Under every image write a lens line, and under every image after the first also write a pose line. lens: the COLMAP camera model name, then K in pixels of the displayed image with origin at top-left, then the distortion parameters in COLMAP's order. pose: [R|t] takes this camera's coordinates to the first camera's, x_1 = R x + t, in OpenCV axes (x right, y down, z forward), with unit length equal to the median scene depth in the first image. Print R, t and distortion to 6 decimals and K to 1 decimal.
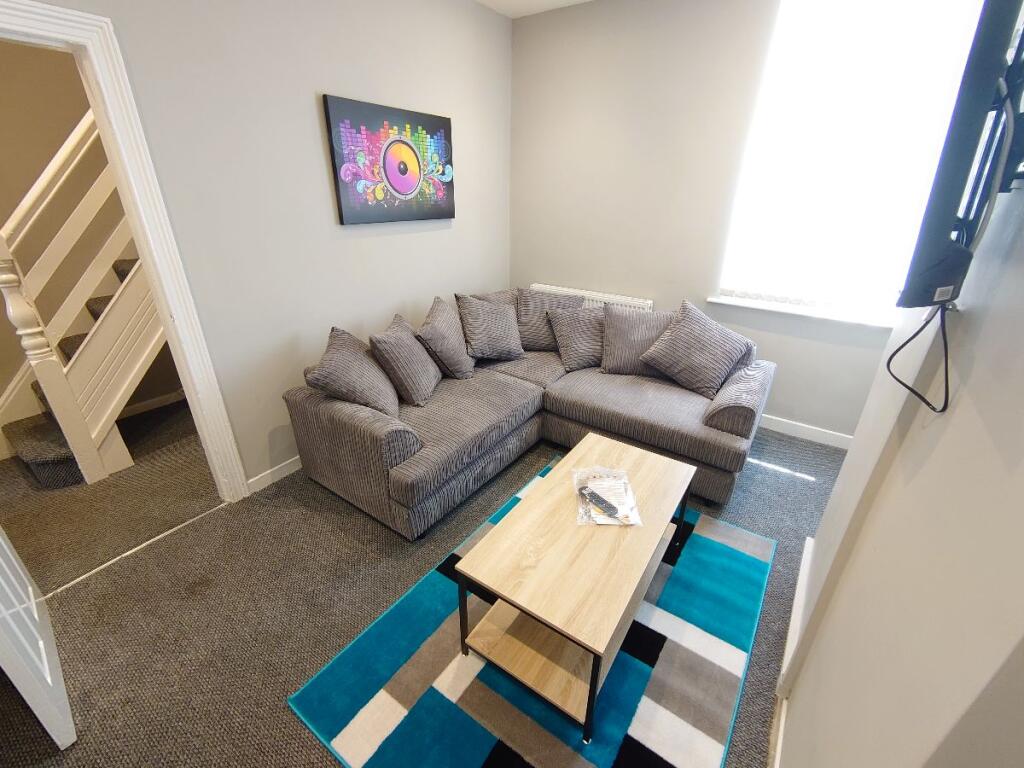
lens RADIAL K [[443.6, 0, 509.7], [0, 443.6, 385.5], [0, 0, 1]] dist [-0.001064, 0.000335]
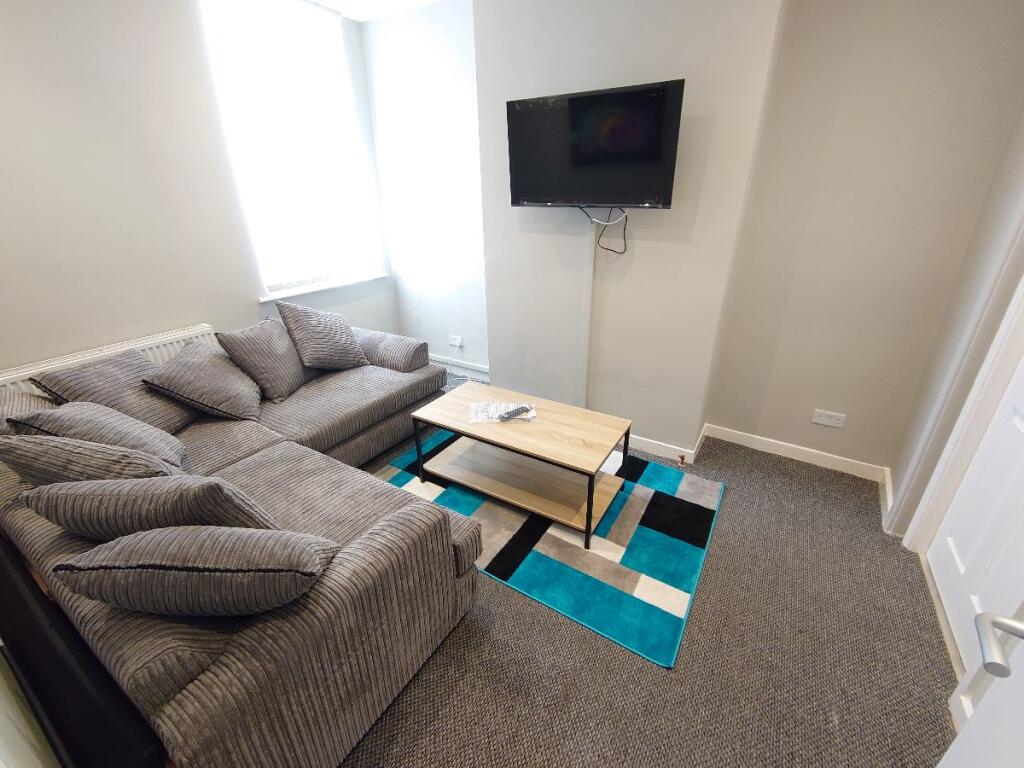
lens RADIAL K [[443.6, 0, 507.7], [0, 443.6, 380.3], [0, 0, 1]] dist [-0.001064, 0.000335]
pose [[-0.048571, -0.407731, 0.911809, -0.917865], [0.428774, 0.815982, 0.387720, -0.326121], [-0.902105, 0.409792, 0.135192, 0.736578]]
